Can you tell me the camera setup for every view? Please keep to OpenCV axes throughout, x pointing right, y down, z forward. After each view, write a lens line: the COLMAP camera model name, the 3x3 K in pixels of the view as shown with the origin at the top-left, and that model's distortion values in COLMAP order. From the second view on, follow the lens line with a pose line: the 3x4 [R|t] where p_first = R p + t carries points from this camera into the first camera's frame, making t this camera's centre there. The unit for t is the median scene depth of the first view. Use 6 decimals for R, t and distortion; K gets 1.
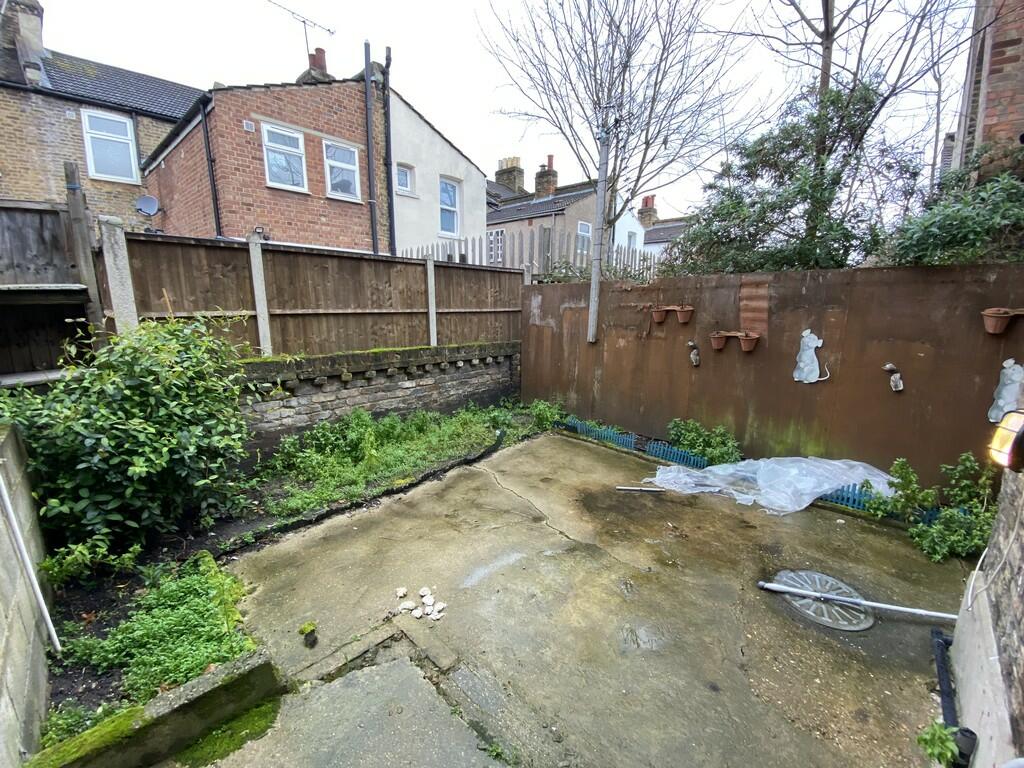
lens RADIAL K [[399.0, 0, 512.8], [0, 399.0, 389.8], [0, 0, 1]] dist [-0.000422, -0.017611]
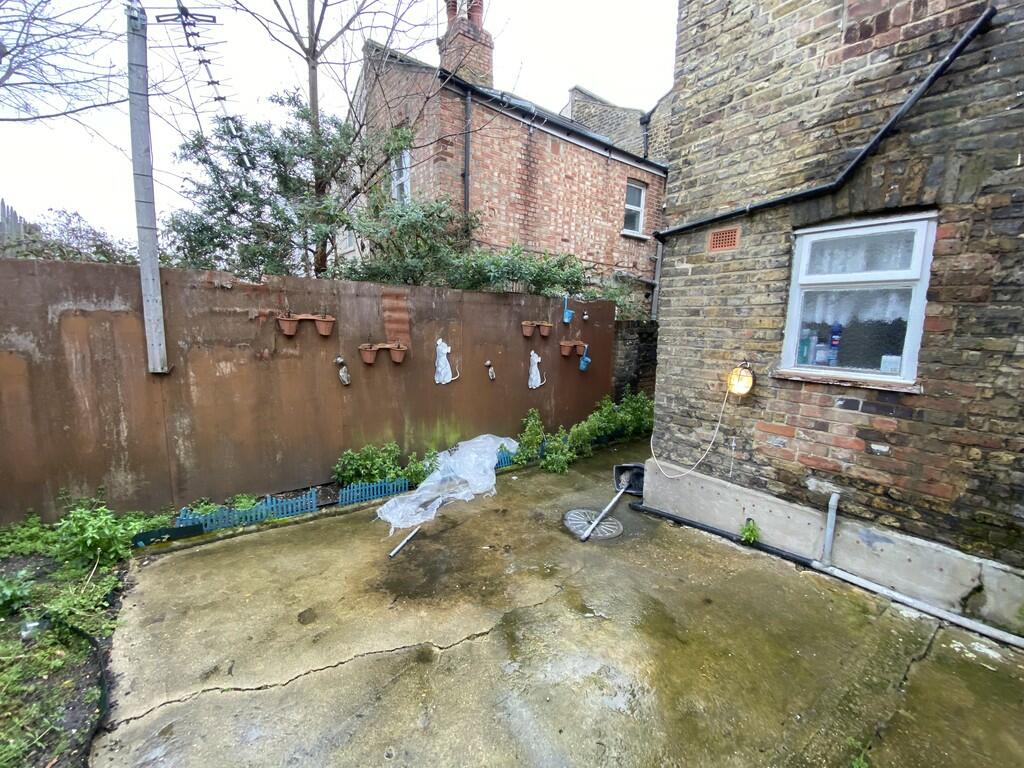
lens RADIAL K [[399.0, 0, 512.8], [0, 399.0, 389.8], [0, 0, 1]] dist [-0.000422, -0.017611]
pose [[0.158317, -0.151990, 0.975620, -0.300360], [0.173922, 0.976925, 0.123970, -0.087234], [-0.971950, 0.150055, 0.181099, 0.462502]]
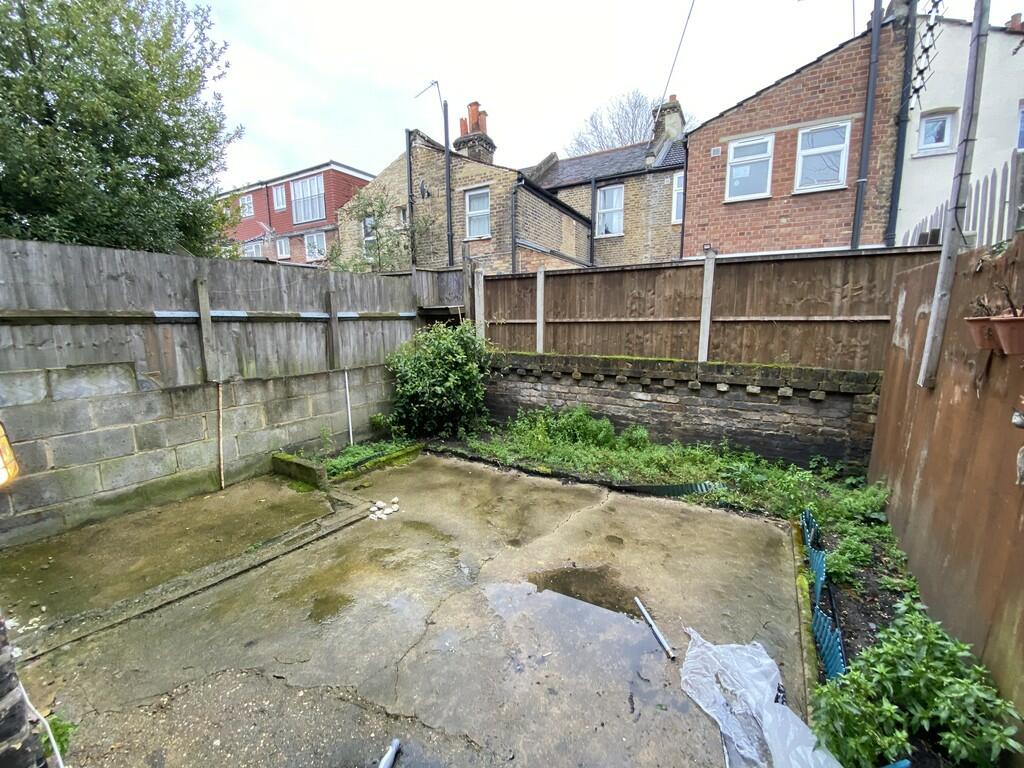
lens RADIAL K [[399.0, 0, 512.8], [0, 399.0, 389.8], [0, 0, 1]] dist [-0.000422, -0.017611]
pose [[0.210304, 0.163551, -0.963858, 0.591970], [-0.192445, 0.973543, 0.123205, -0.087118], [0.958508, 0.159580, 0.236215, 0.480743]]
